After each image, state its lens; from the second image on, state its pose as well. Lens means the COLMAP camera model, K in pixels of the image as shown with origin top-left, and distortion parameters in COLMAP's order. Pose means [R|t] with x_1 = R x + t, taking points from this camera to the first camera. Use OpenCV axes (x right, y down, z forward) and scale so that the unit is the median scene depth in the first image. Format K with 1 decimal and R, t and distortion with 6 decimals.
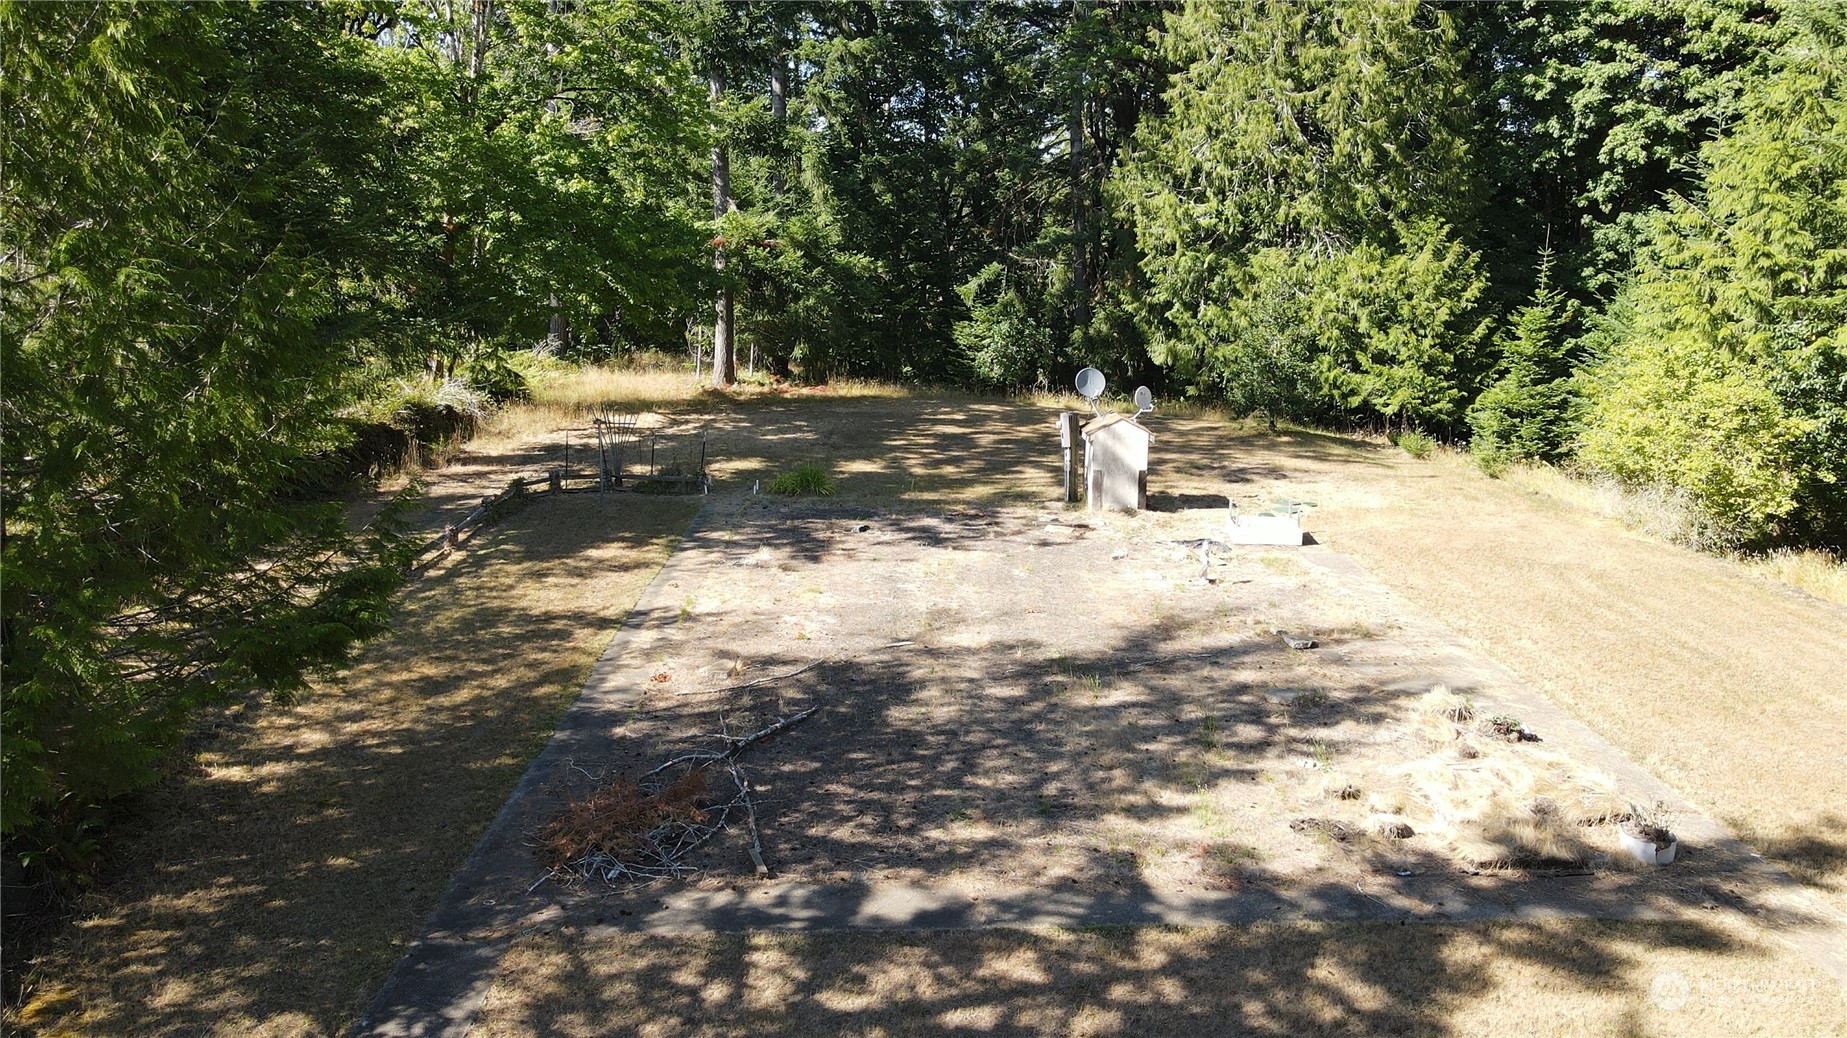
lens RADIAL K [[1359.7, 0, 917.3], [0, 1359.7, 535.4], [0, 0, 1]] dist [0.011739, 0.014203]
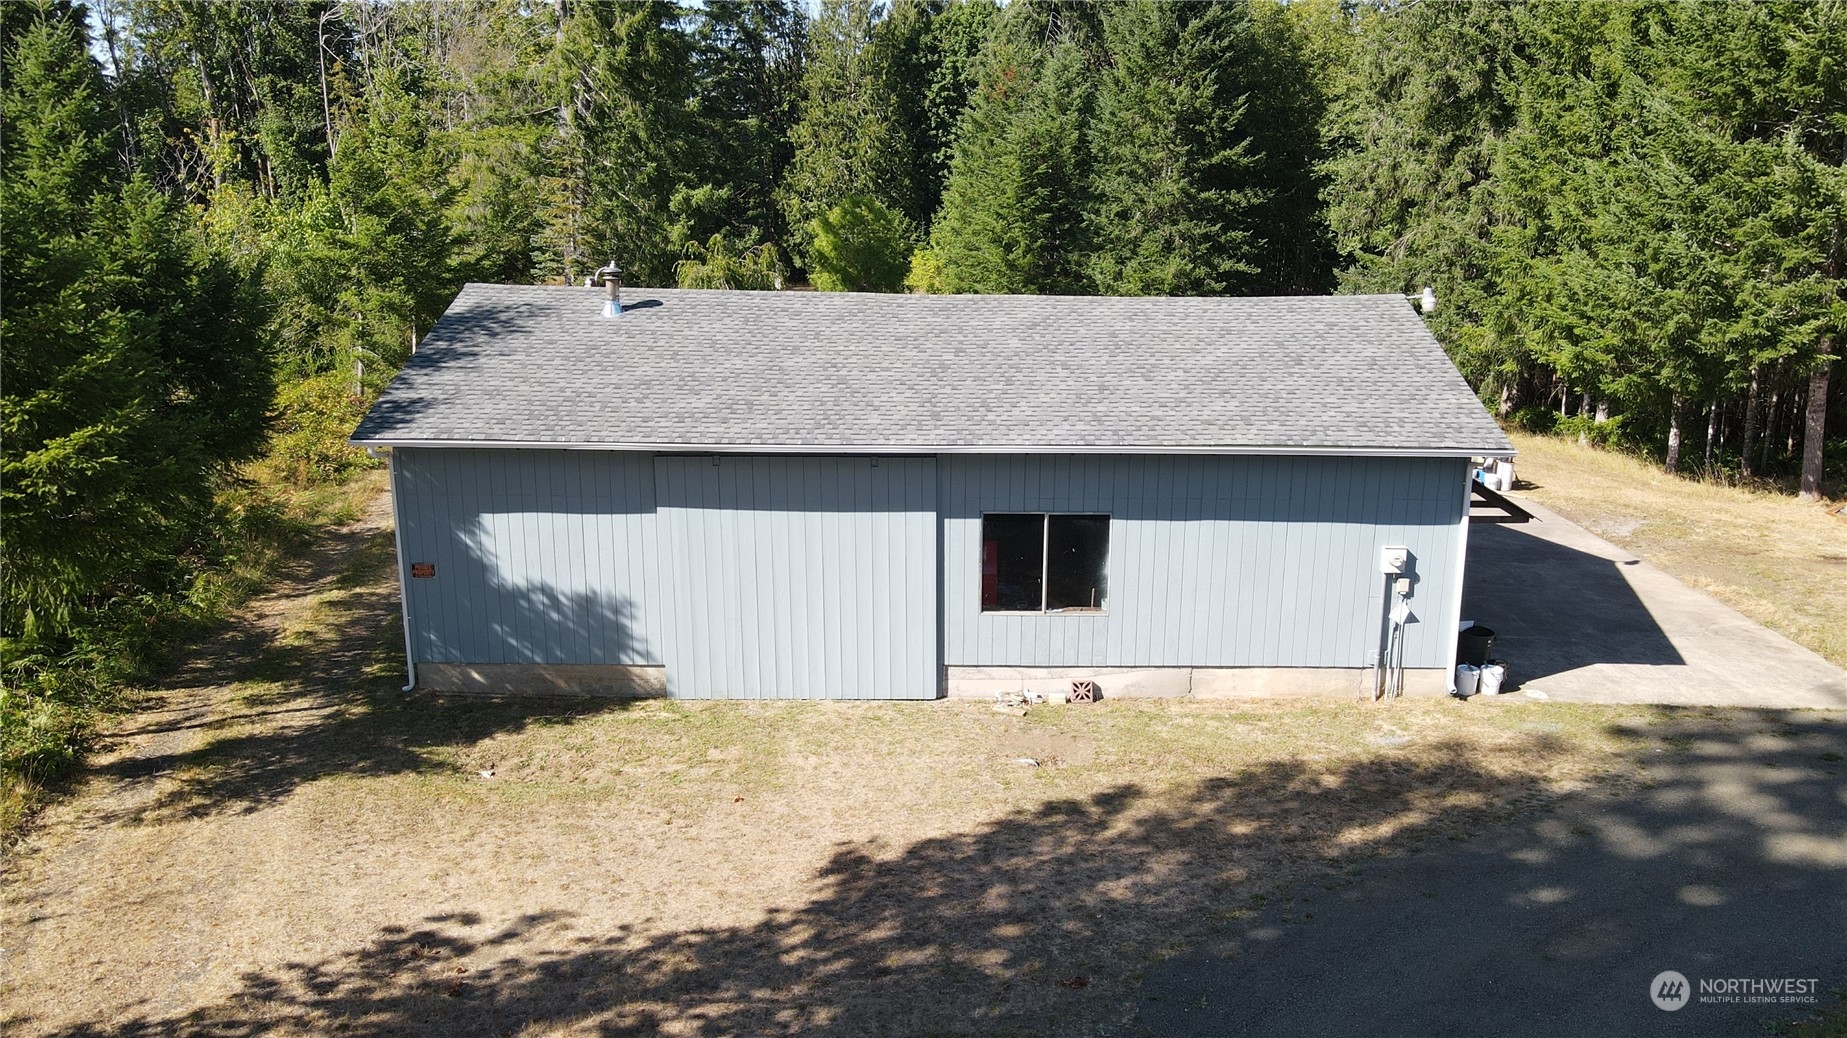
lens RADIAL K [[1359.7, 0, 929.3], [0, 1359.7, 505.5], [0, 0, 1]] dist [0.011739, 0.014203]
pose [[0.978505, -0.045282, 0.201188, -0.107298], [0.043128, 0.998956, 0.015082, 0.287562], [-0.201661, -0.006081, 0.979437, -1.511407]]
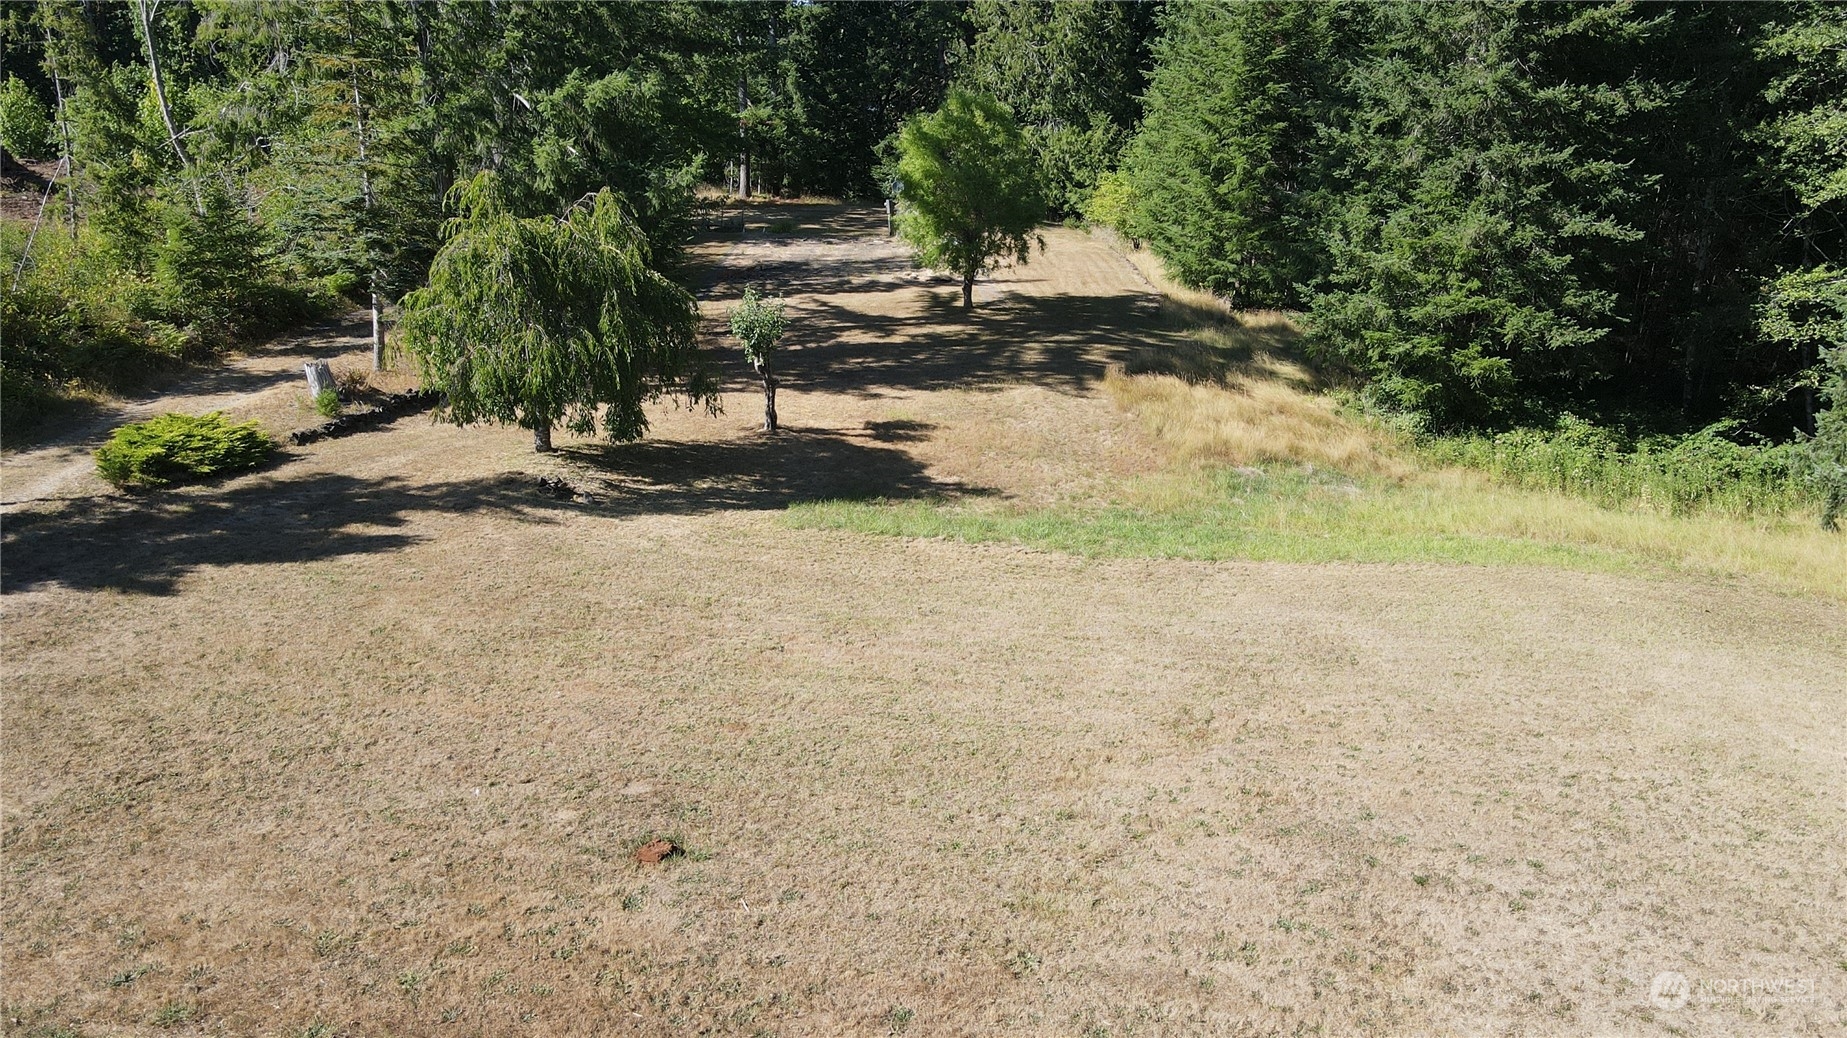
lens RADIAL K [[1359.7, 0, 925.8], [0, 1359.7, 527.4], [0, 0, 1]] dist [0.011739, 0.014203]
pose [[0.999988, 0.002375, 0.004252, 0.109019], [-0.002768, 0.995479, 0.094940, 0.175537], [-0.004007, -0.094951, 0.995474, -0.994566]]
